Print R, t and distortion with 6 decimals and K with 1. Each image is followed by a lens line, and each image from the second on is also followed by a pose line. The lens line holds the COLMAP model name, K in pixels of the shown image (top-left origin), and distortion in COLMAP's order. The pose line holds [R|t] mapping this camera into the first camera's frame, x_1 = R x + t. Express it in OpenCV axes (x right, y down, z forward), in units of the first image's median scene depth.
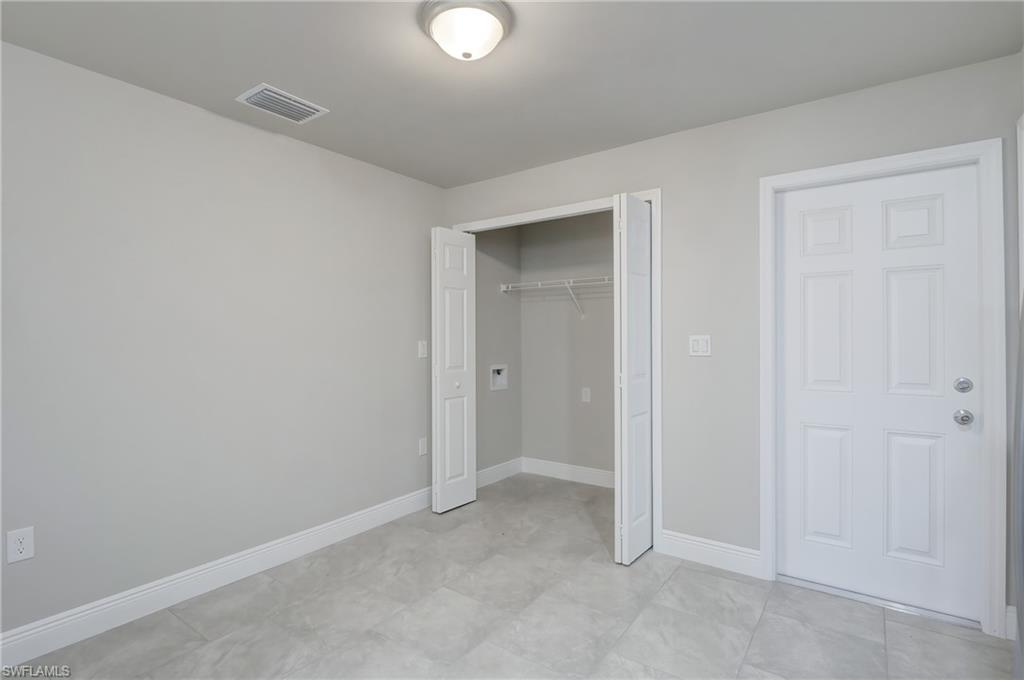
lens RADIAL K [[501.4, 0, 508.4], [0, 501.4, 338.0], [0, 0, 1]] dist [-0.007742, -0.001216]
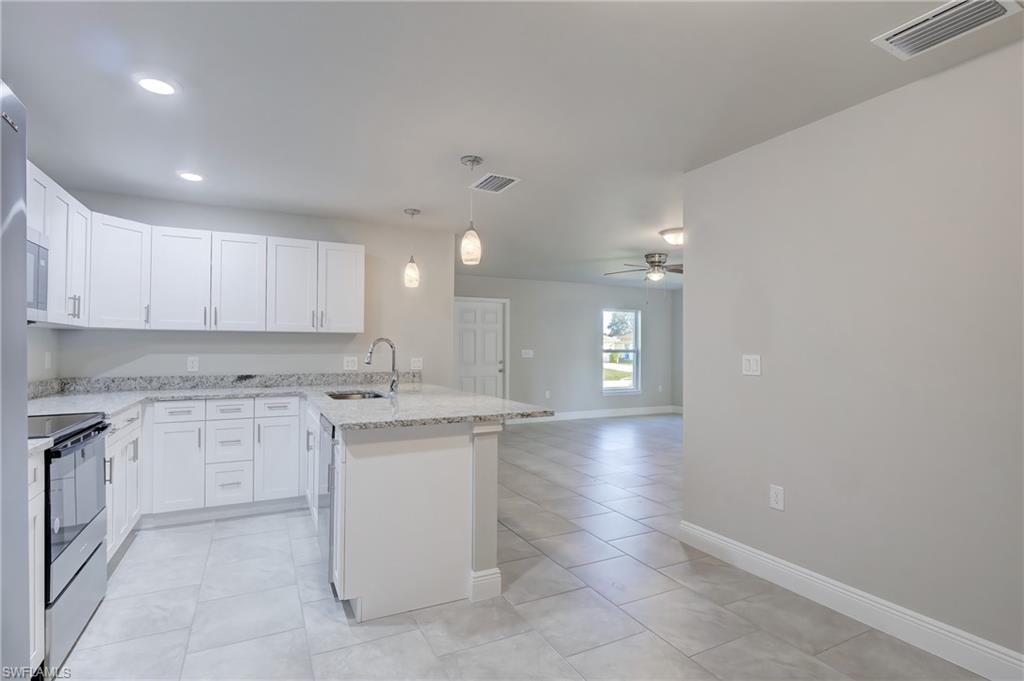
lens RADIAL K [[501.4, 0, 508.4], [0, 501.4, 338.5], [0, 0, 1]] dist [-0.007742, -0.001216]
pose [[-0.460703, -0.013382, -0.887454, 0.422145], [-0.005389, 0.999910, -0.012280, -0.000963], [0.887538, -0.000875, -0.460733, 0.694635]]
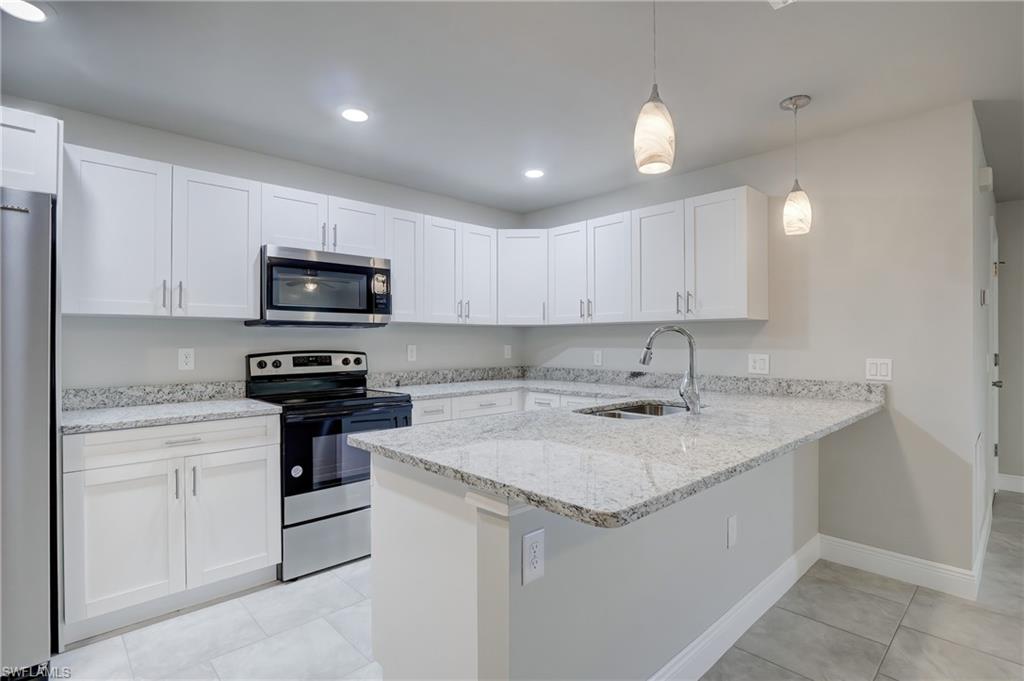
lens RADIAL K [[501.4, 0, 508.4], [0, 501.4, 338.5], [0, 0, 1]] dist [-0.007742, -0.001216]
pose [[-0.982038, 0.007843, 0.188520, -0.478015], [0.007681, 0.999969, -0.001587, 0.004887], [-0.188527, -0.000110, -0.982068, 0.681426]]
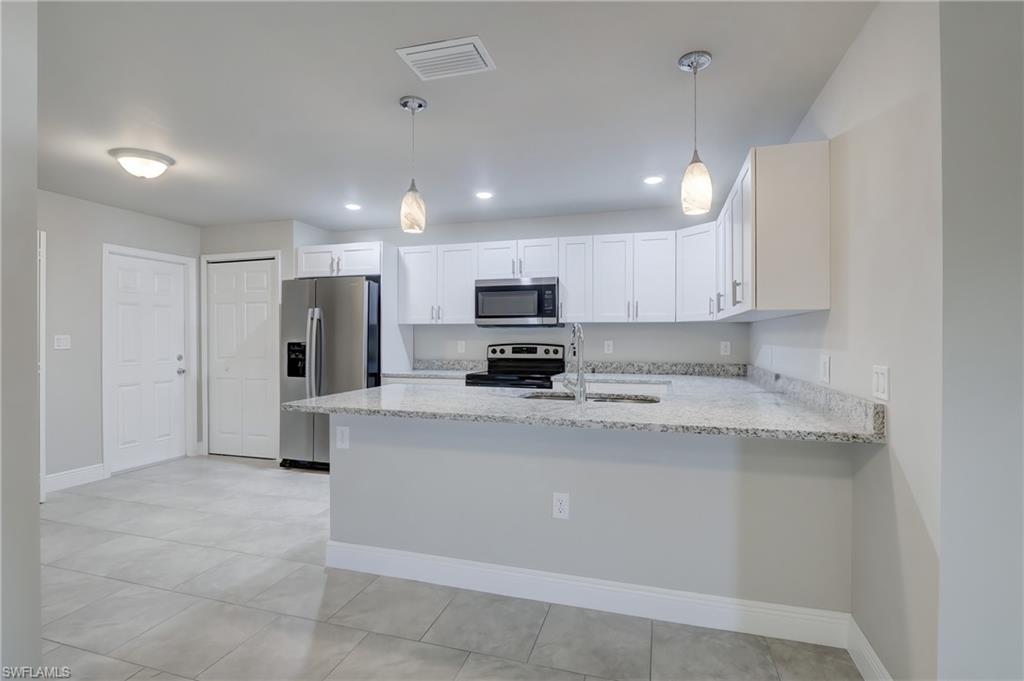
lens RADIAL K [[494.0, 0, 505.0], [0, 494.0, 339.5], [0, 0, 1]] dist [-0.004112, -0.000710]
pose [[-0.319617, 0.001097, 0.947546, -1.433572], [0.004869, 0.999988, 0.000485, 0.013155], [-0.947534, 0.004769, -0.319619, 0.232047]]
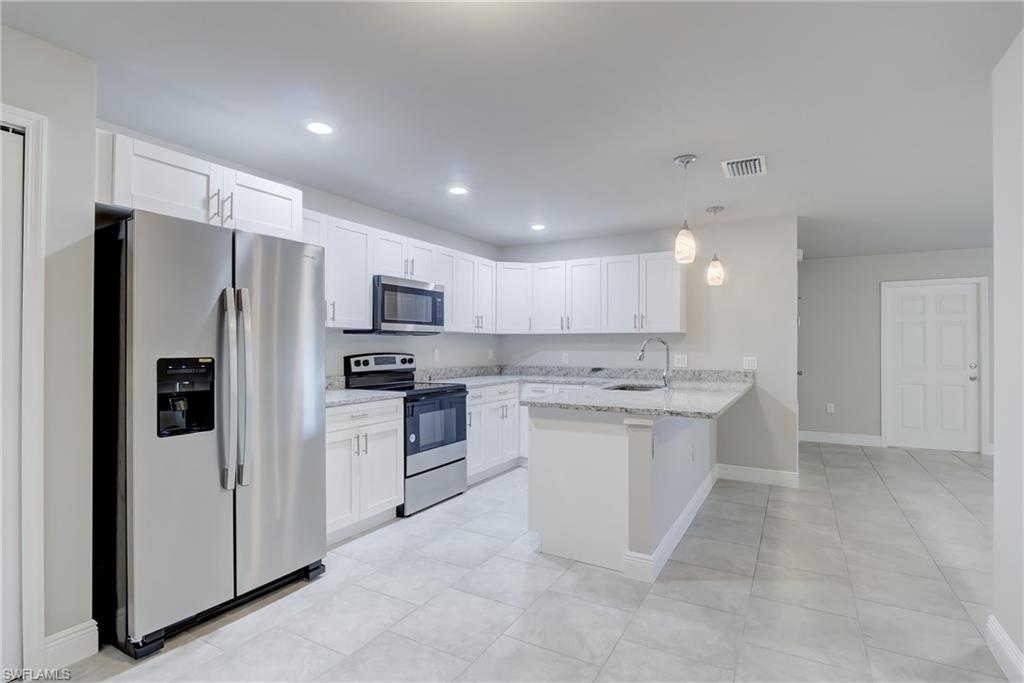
lens RADIAL K [[503.9, 0, 509.2], [0, 503.9, 340.8], [0, 0, 1]] dist [-0.000402, -0.000298]
pose [[-0.994551, 0.002018, -0.104236, -0.020015], [0.002440, 0.999989, -0.003919, -0.001917], [0.104227, -0.004152, -0.994545, 1.192677]]
